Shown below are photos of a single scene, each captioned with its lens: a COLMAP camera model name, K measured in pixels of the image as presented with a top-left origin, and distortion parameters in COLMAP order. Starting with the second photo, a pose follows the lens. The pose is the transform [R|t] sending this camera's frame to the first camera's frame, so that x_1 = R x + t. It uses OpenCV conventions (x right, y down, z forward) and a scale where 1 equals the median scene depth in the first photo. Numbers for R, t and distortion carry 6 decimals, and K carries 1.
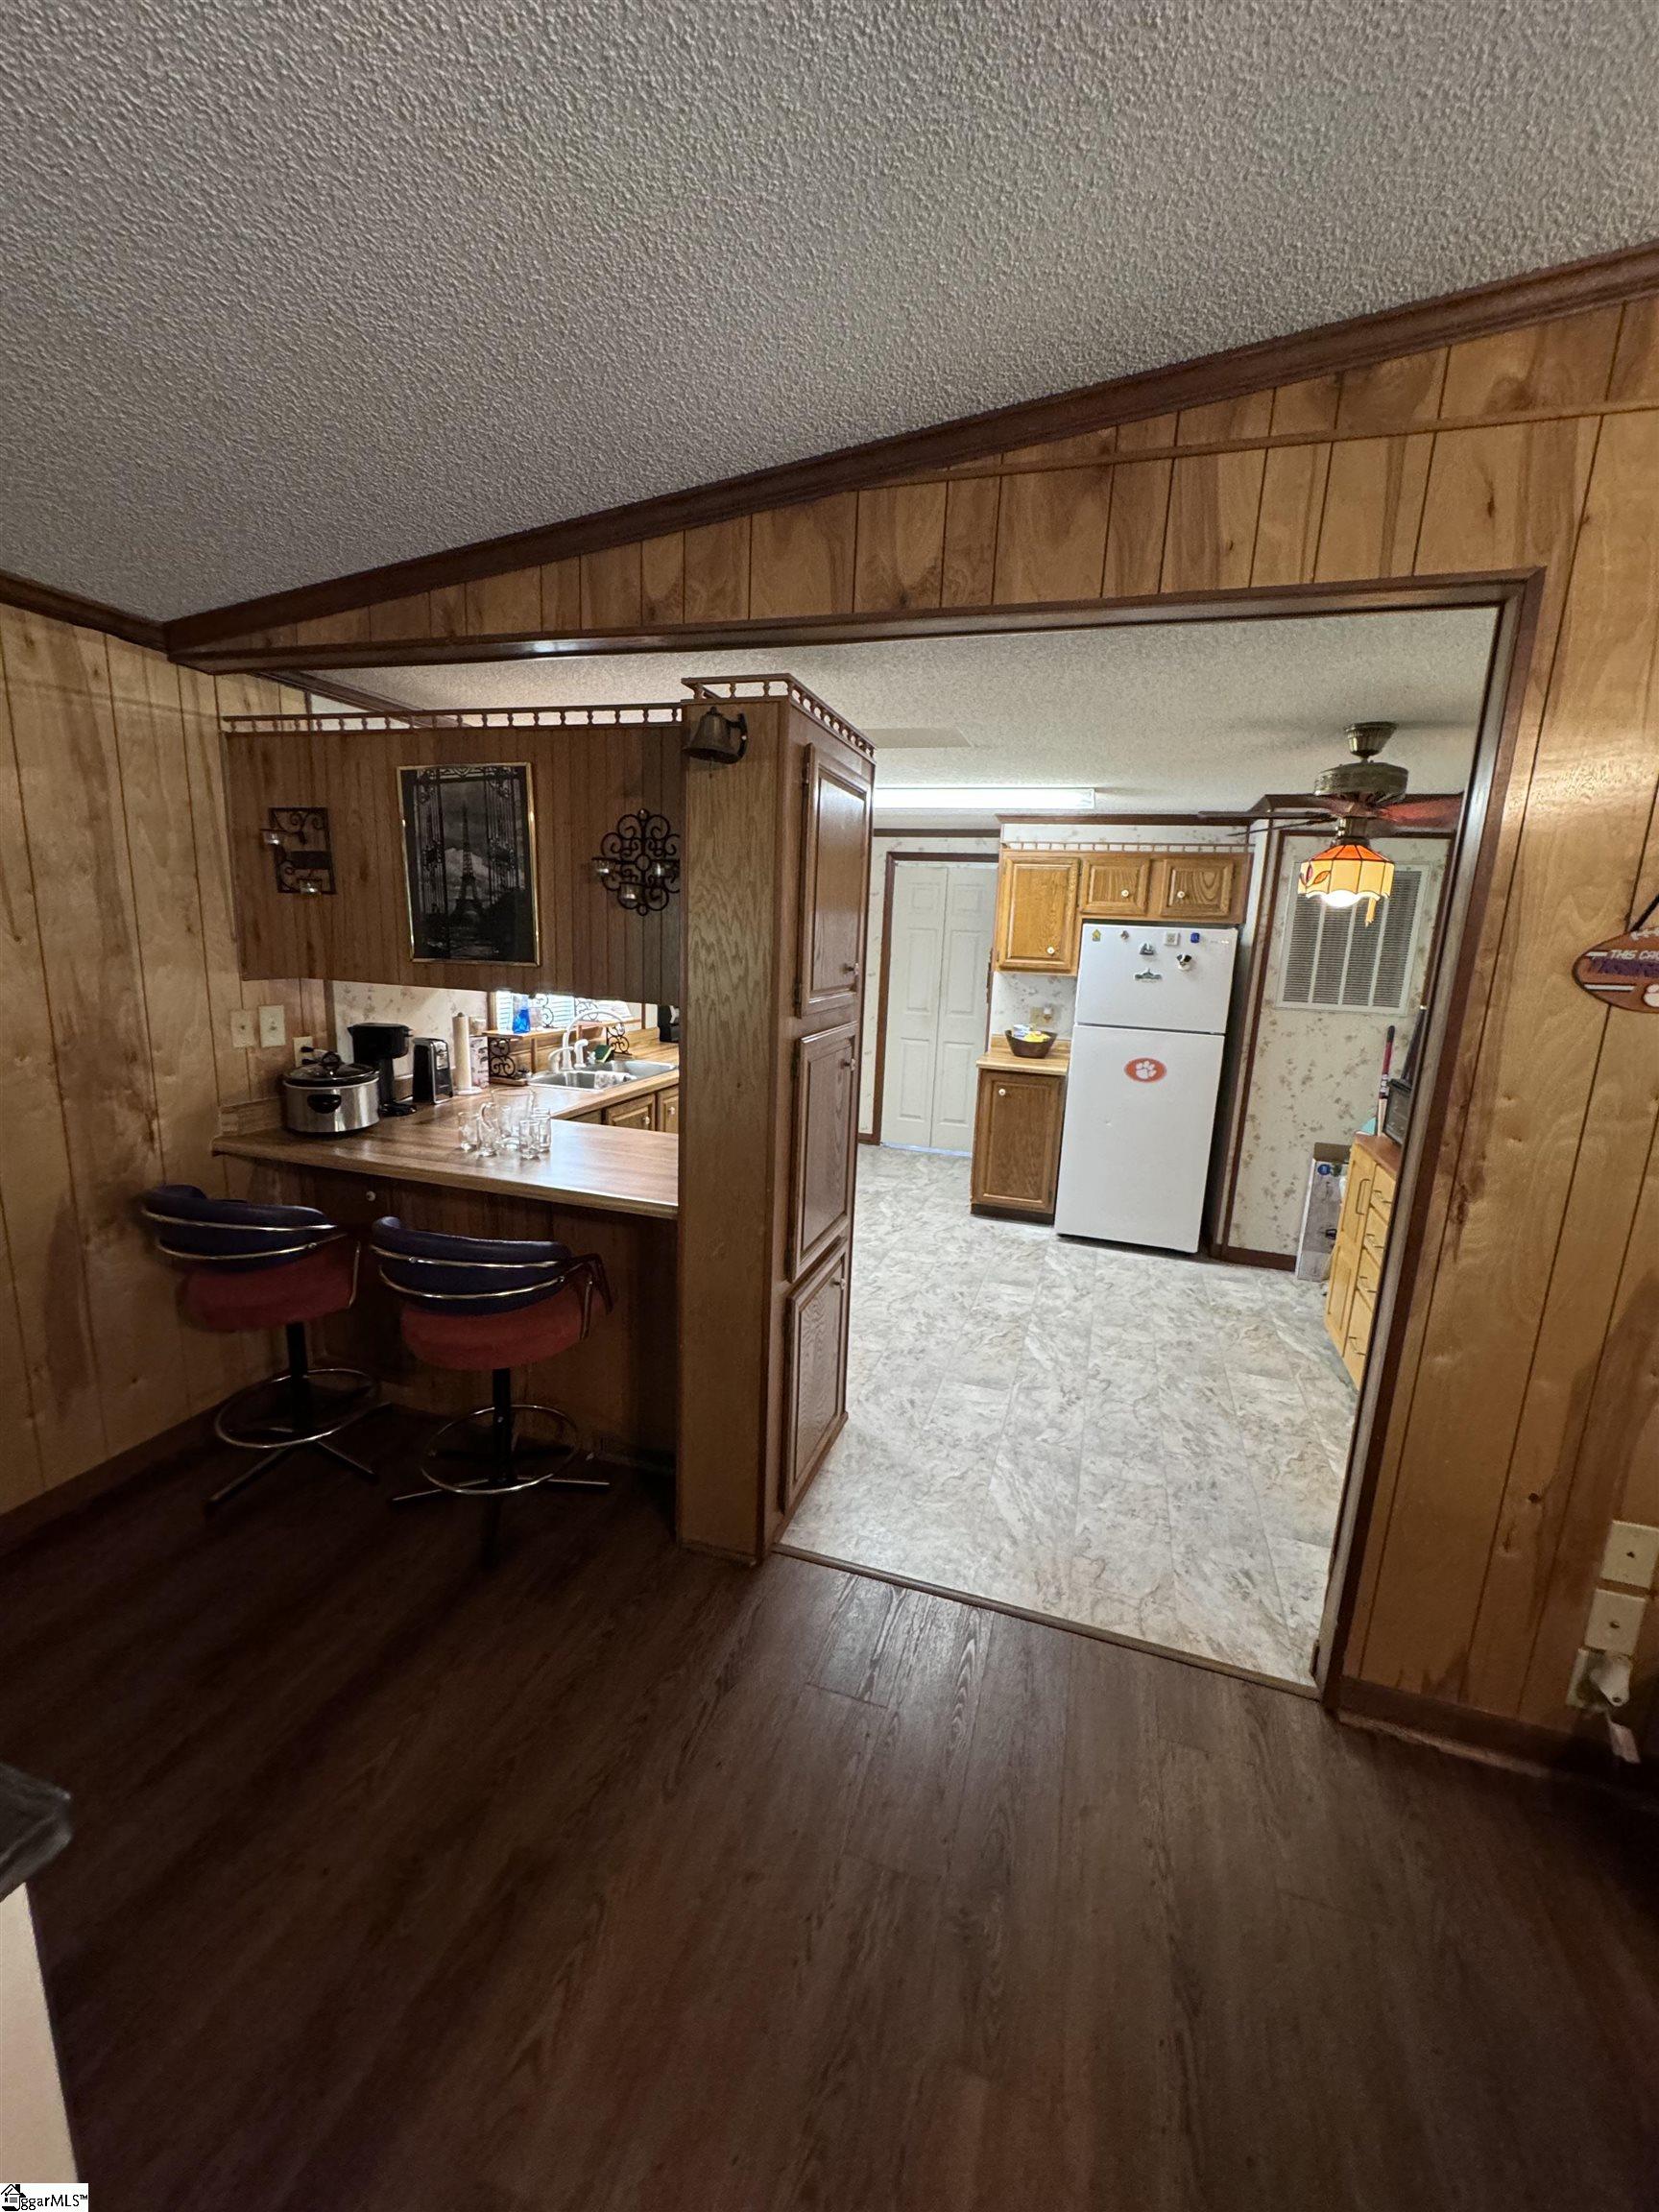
lens RADIAL K [[884.3, 0, 831.0], [0, 884.3, 1103.1], [0, 0, 1]] dist [-0.003476, 0.000956]
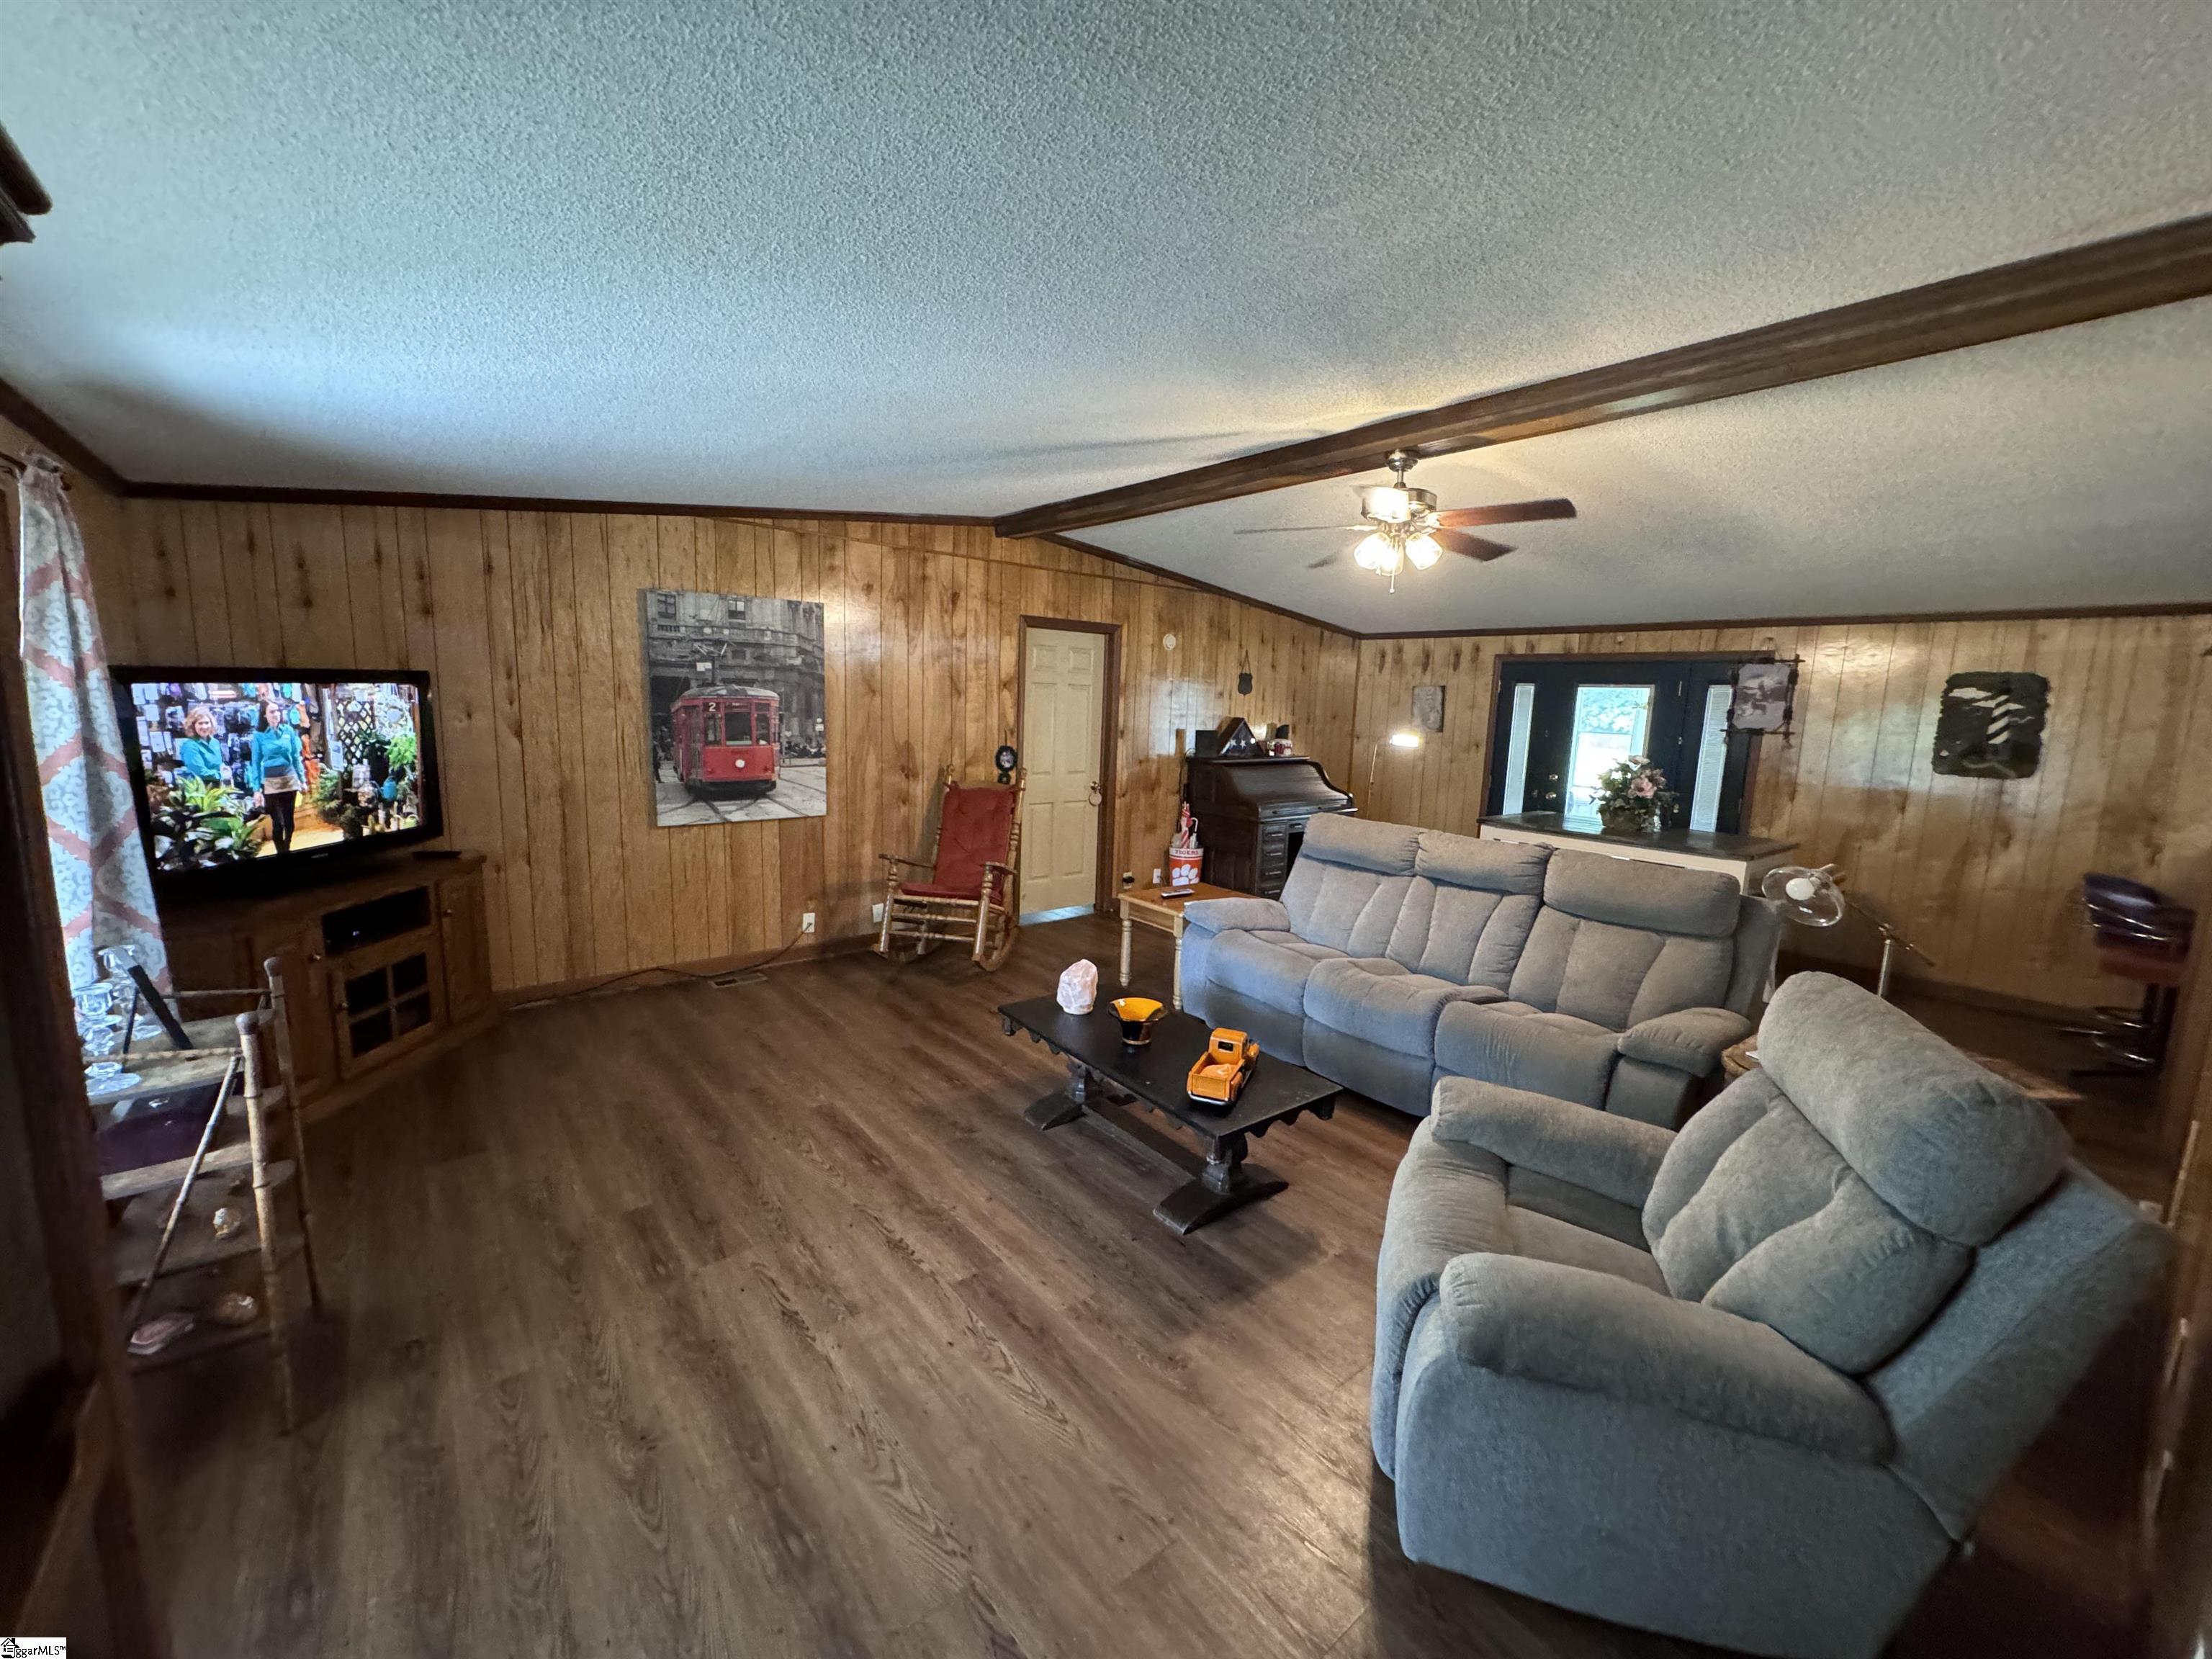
lens RADIAL K [[884.3, 0, 1101.1], [0, 884.3, 831.7], [0, 0, 1]] dist [-0.003476, 0.000956]
pose [[-0.542696, 0.062518, -0.837599, 1.487662], [-0.223069, 0.950687, 0.215489, 0.052122], [0.809766, 0.303787, -0.501988, 0.057382]]
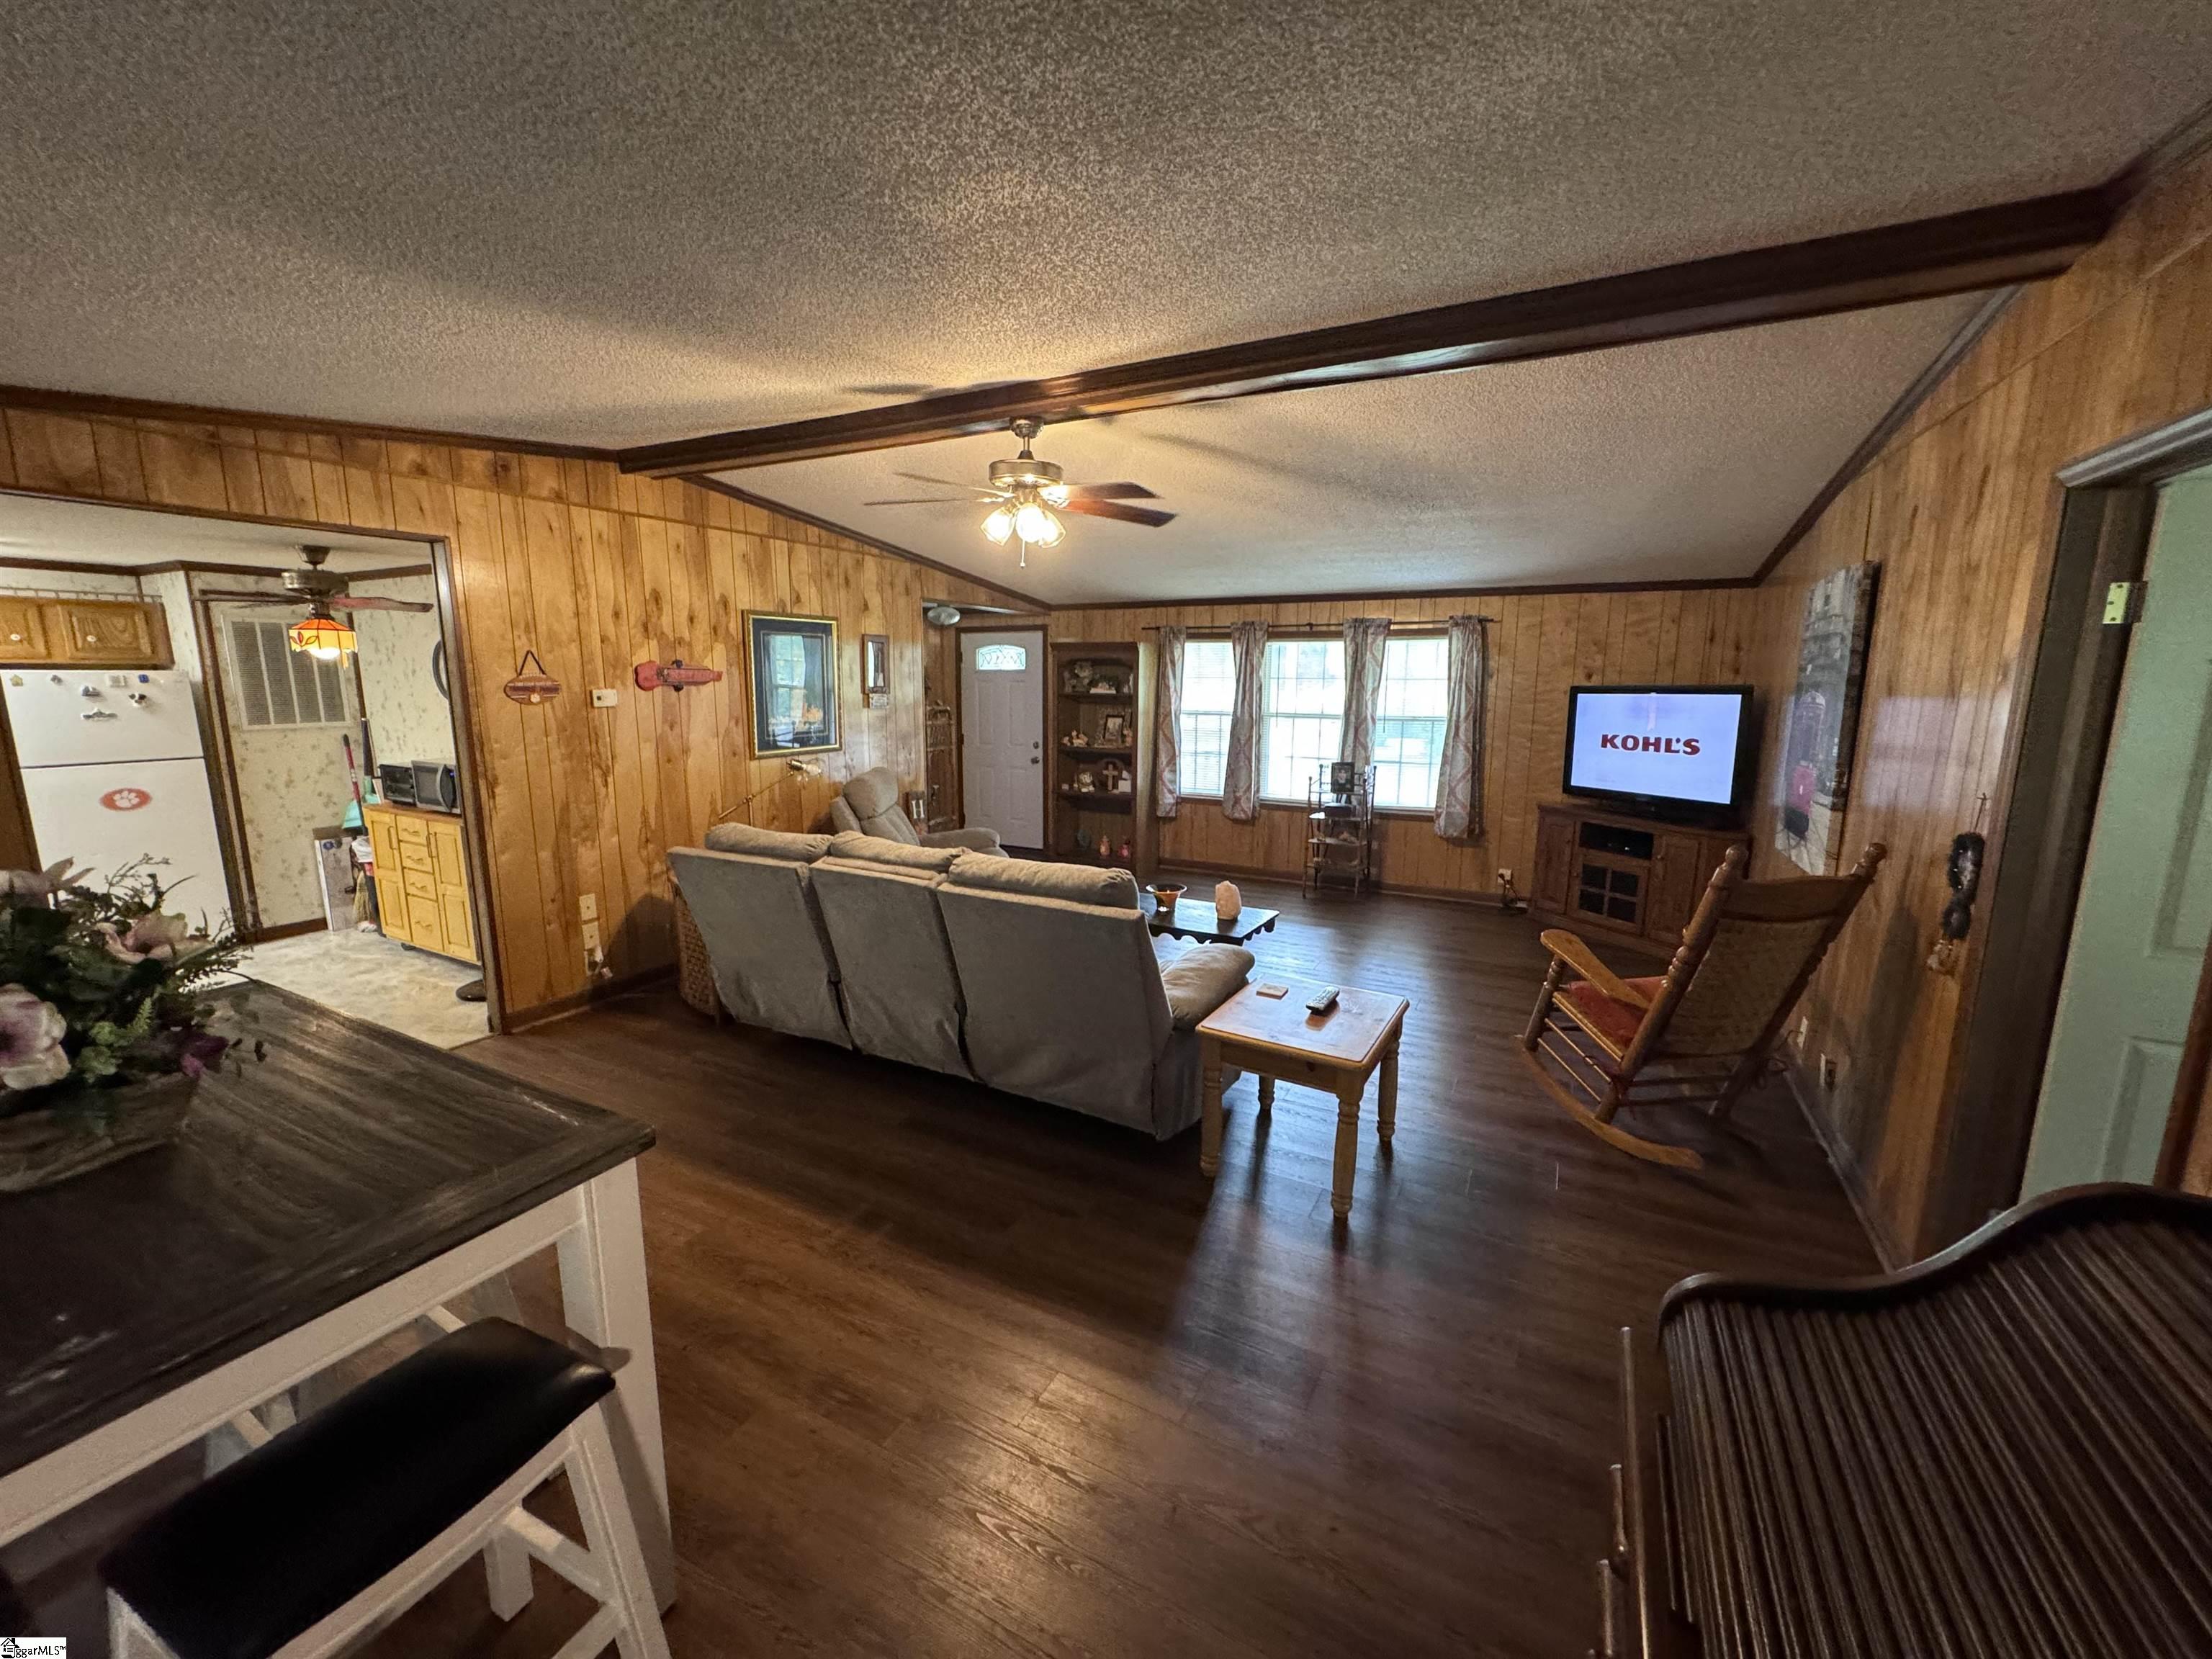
lens RADIAL K [[884.3, 0, 1099.9], [0, 884.3, 831.3], [0, 0, 1]] dist [-0.003476, 0.000956]
pose [[0.184389, -0.214051, 0.959262, -0.637355], [0.197014, 0.964237, 0.177291, 0.059295], [-0.962905, 0.156298, 0.219966, -0.537070]]
